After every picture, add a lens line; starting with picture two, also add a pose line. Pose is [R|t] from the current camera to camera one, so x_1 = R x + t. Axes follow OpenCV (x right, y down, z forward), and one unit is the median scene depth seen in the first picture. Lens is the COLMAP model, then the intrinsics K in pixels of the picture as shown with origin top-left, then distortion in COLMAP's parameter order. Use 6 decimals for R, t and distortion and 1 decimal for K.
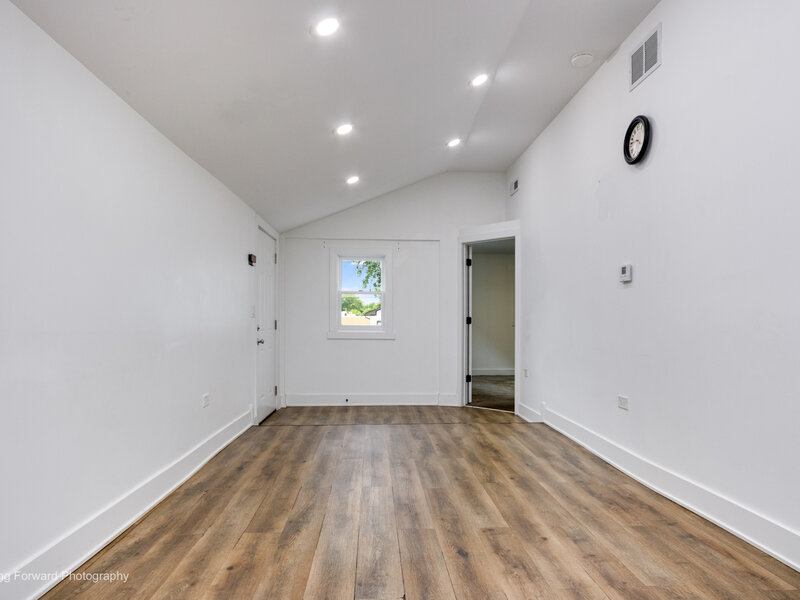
lens RADIAL K [[506.6, 0, 396.8], [0, 506.6, 329.4], [0, 0, 1]] dist [-0.000288, 0.000308]
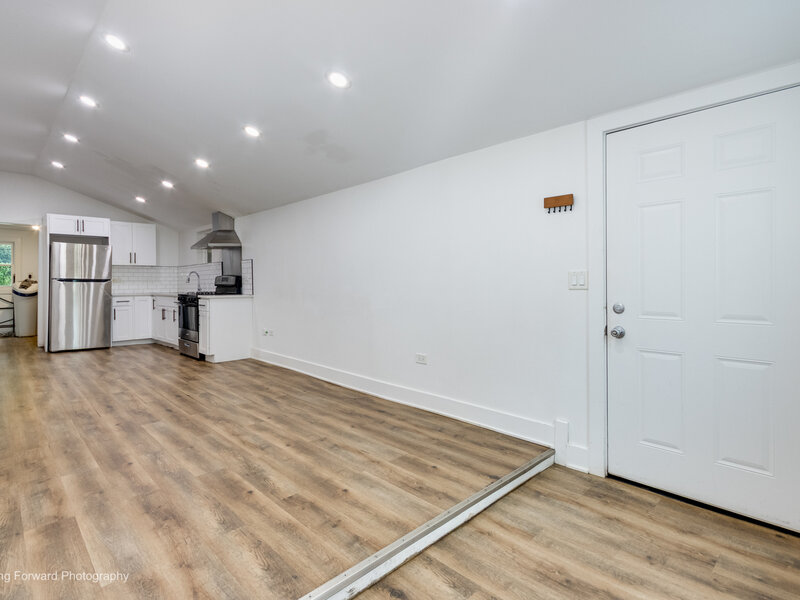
lens RADIAL K [[422.9, 0, 396.3], [0, 422.9, 282.5], [0, 0, 1]] dist [0.002944, 0.001069]
pose [[-0.755689, 0.007016, -0.654893, 0.335427], [-0.002679, 0.999901, 0.013804, -0.056889], [0.654925, 0.012186, -0.755595, 1.753312]]
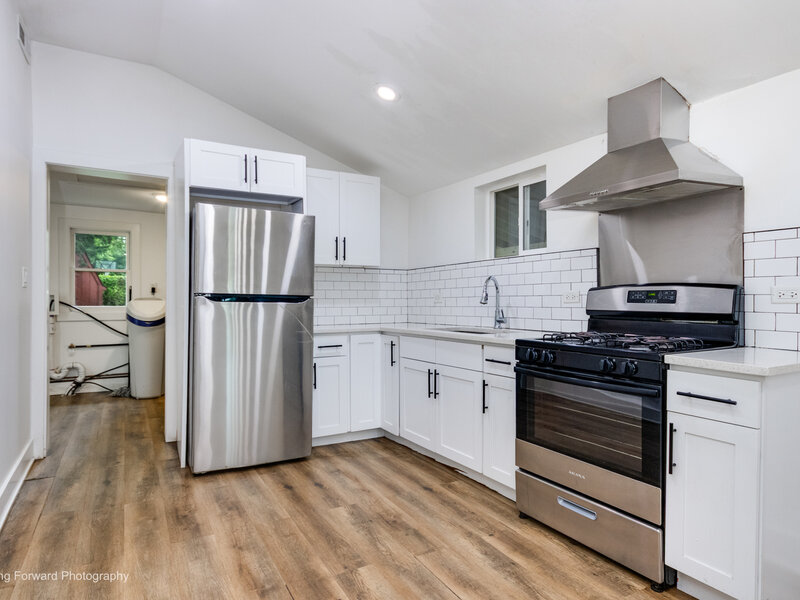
lens RADIAL K [[483.0, 0, 400.0], [0, 483.0, 300.0], [0, 0, 1]] dist [0.005212, 0.001505]
pose [[-0.892547, 0.005852, -0.450917, 0.322396], [-0.002019, 0.999854, 0.016971, -0.048761], [0.450951, 0.016058, -0.892404, 0.318042]]
